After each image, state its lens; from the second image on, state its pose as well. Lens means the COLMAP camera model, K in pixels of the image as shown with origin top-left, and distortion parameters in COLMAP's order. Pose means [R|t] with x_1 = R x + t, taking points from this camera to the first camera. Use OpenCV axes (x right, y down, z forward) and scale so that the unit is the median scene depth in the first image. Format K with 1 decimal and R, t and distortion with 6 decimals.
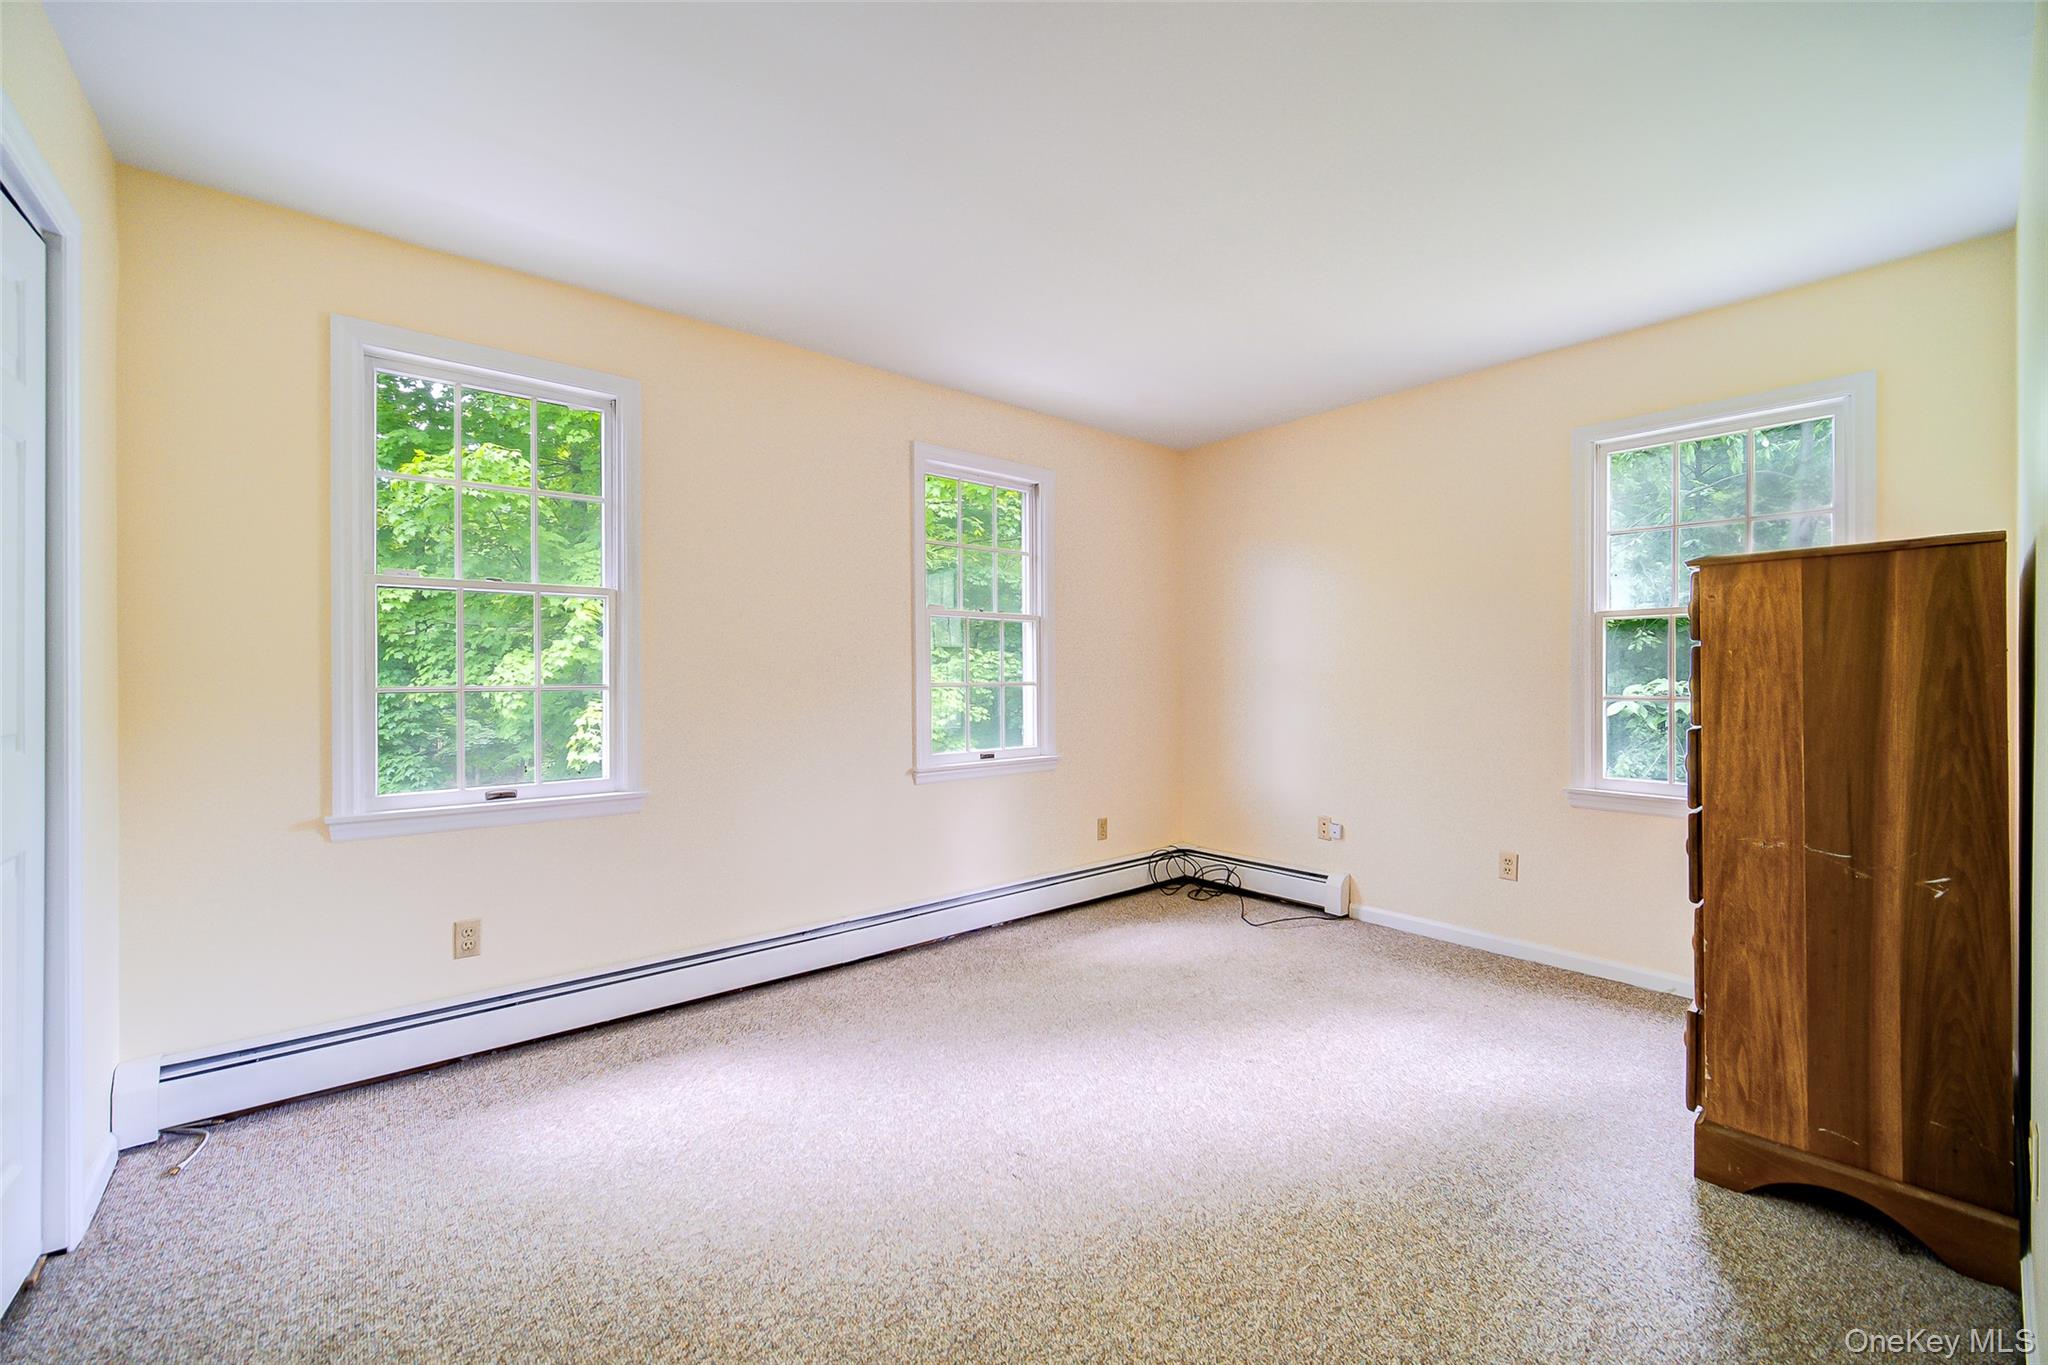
lens RADIAL K [[818.5, 0, 1027.9], [0, 818.5, 649.2], [0, 0, 1]] dist [0.000755, 0.000139]
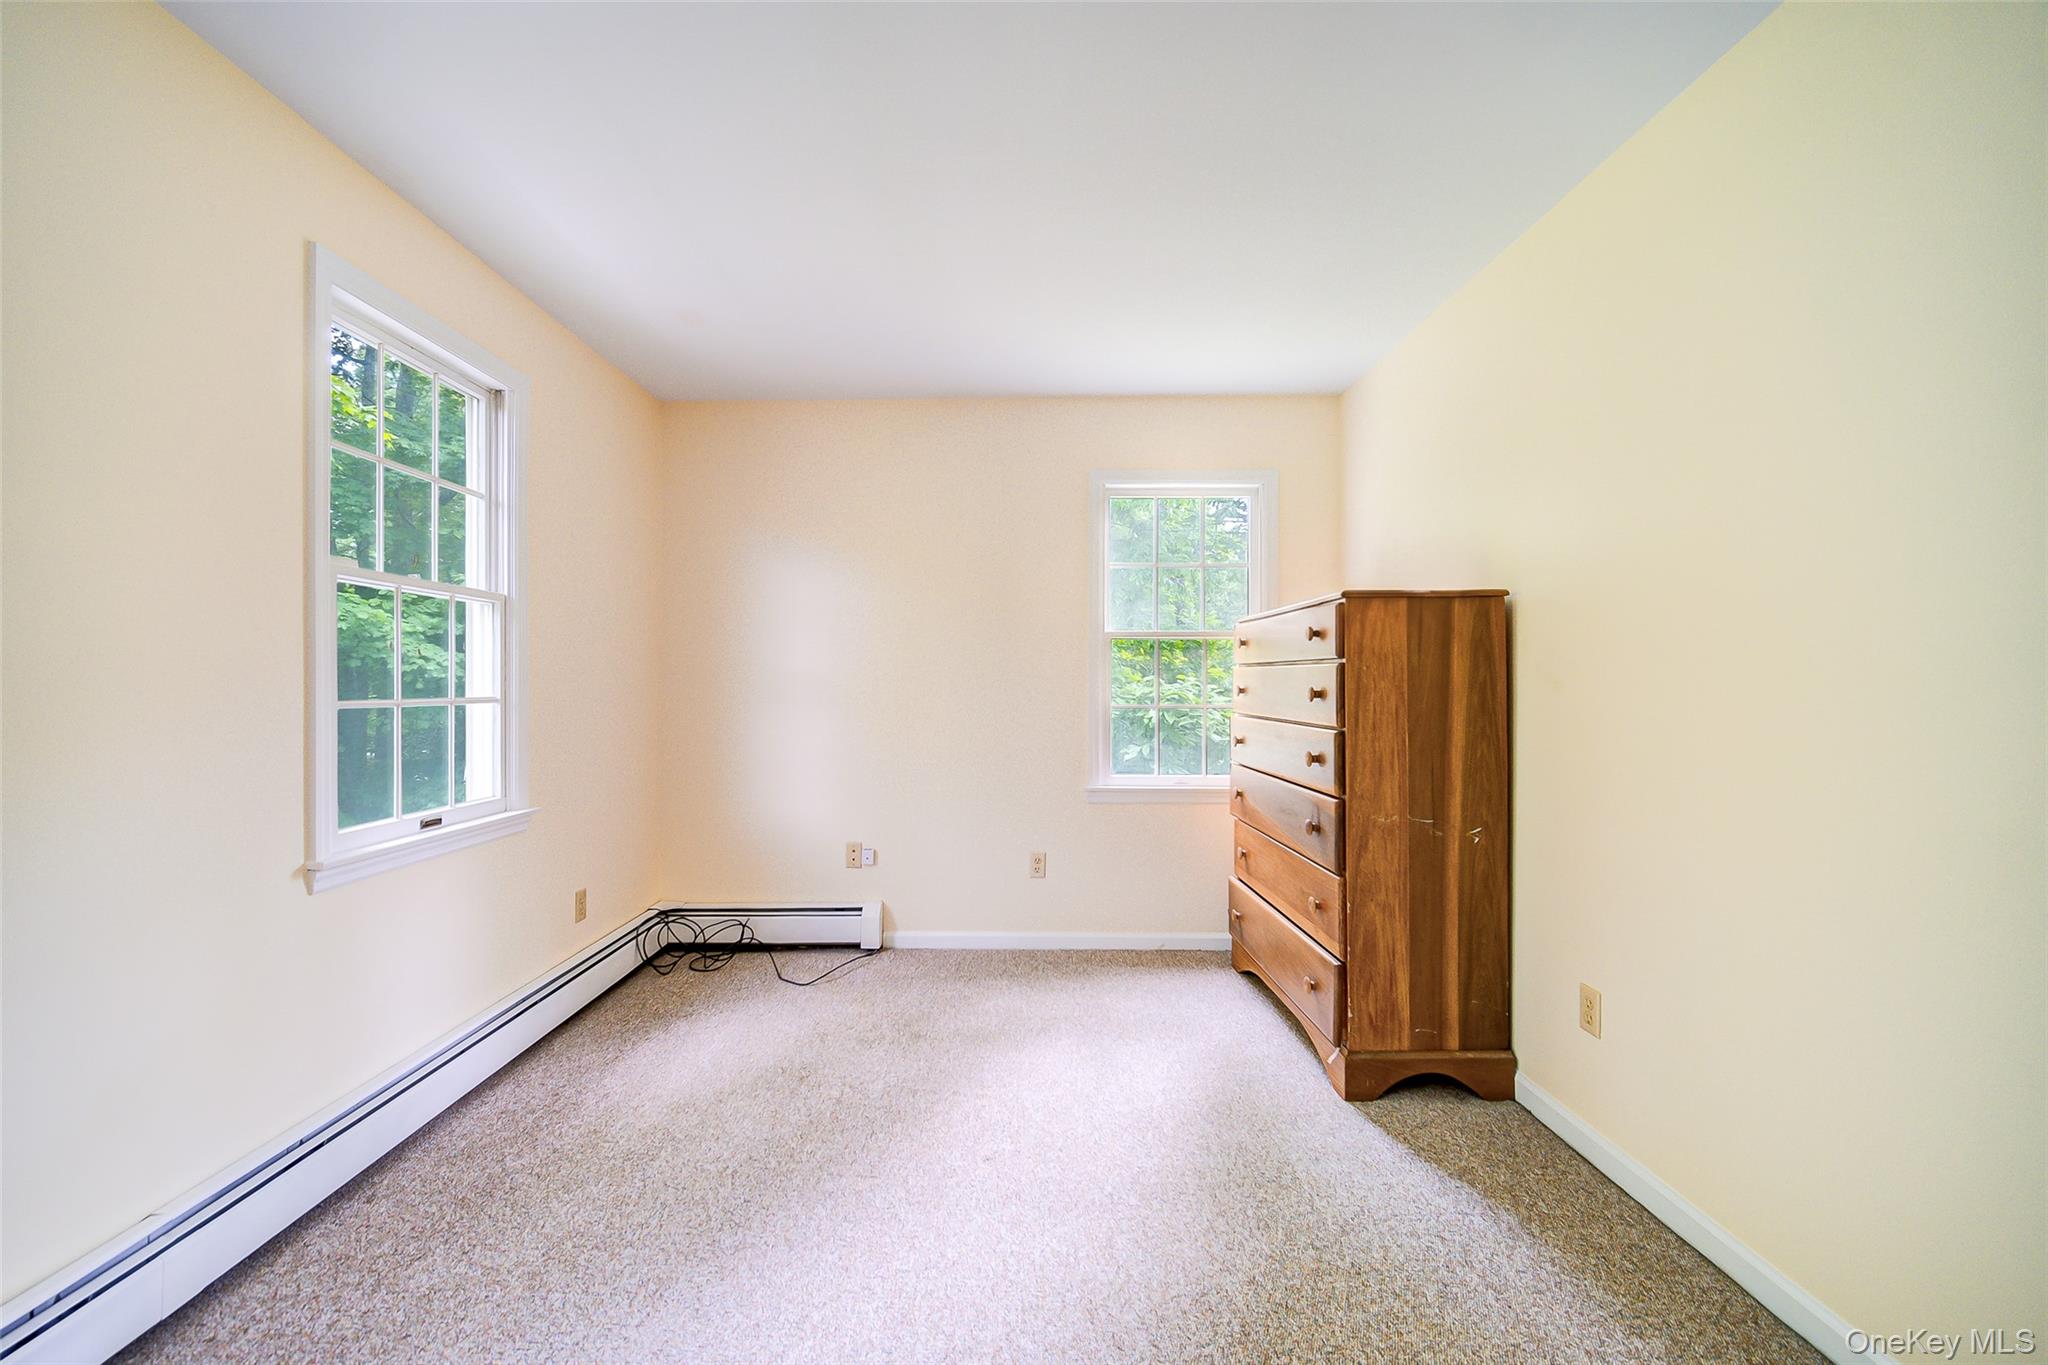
lens RADIAL K [[815.3, 0, 1003.6], [0, 815.3, 662.7], [0, 0, 1]] dist [-0.001025, -0.000062]
pose [[0.661527, 0.022214, 0.749593, -0.438366], [-0.024250, 0.999672, -0.008224, 0.018701], [-0.749530, -0.012738, 0.661848, 0.592299]]
